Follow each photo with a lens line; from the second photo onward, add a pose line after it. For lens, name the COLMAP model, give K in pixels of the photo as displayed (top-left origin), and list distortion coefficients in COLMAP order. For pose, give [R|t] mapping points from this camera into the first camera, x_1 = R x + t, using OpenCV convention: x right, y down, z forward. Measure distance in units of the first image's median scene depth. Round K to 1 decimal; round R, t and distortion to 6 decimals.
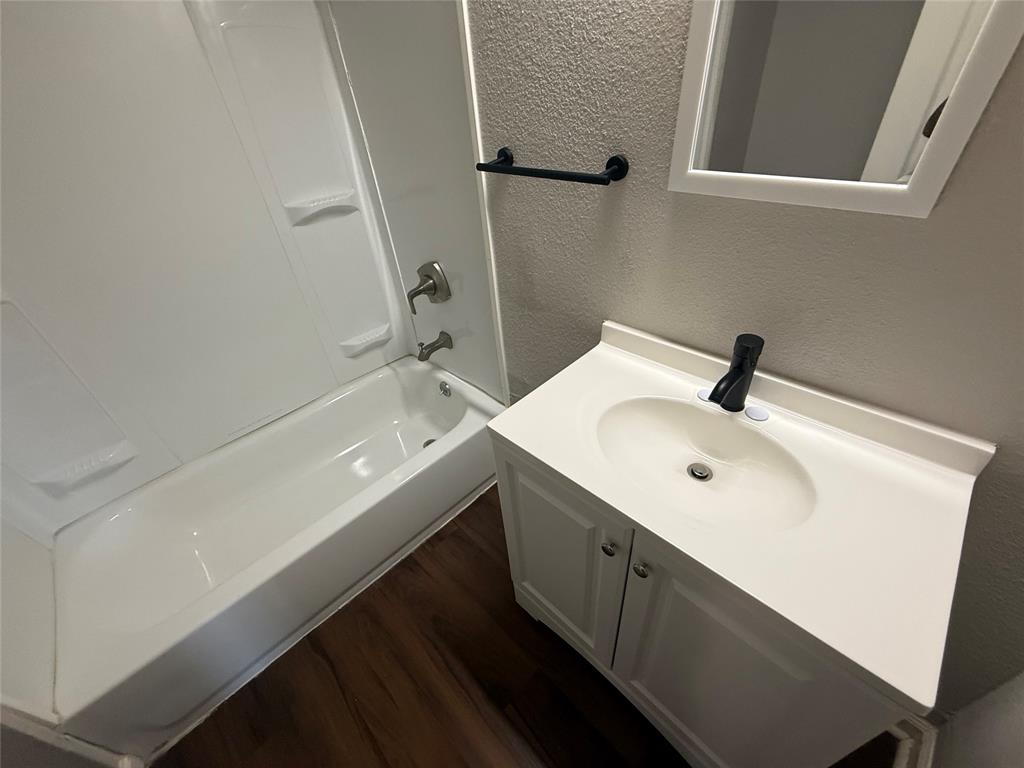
lens RADIAL K [[408.6, 0, 509.4], [0, 408.6, 383.0], [0, 0, 1]] dist [-0.001665, 0.000001]
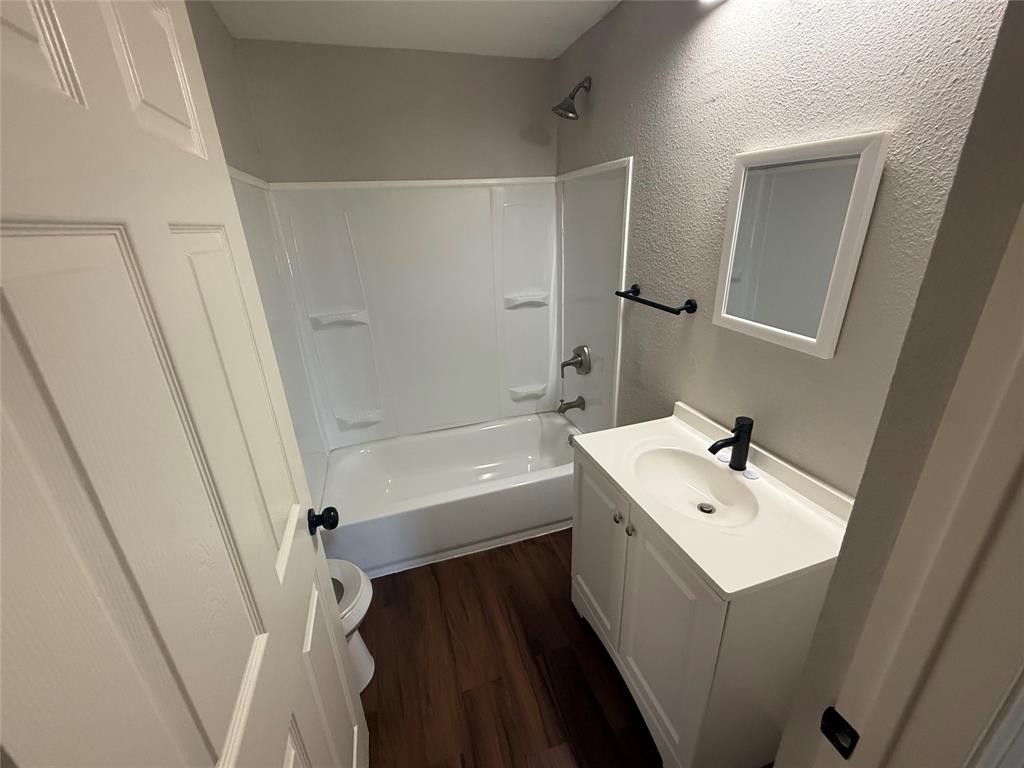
lens RADIAL K [[408.6, 0, 509.4], [0, 408.6, 383.0], [0, 0, 1]] dist [-0.001665, 0.000001]
pose [[0.889839, 0.216572, -0.401600, 0.204848], [-0.299513, 0.941243, -0.156054, 0.144360], [0.344206, 0.259148, 0.902422, -0.395199]]
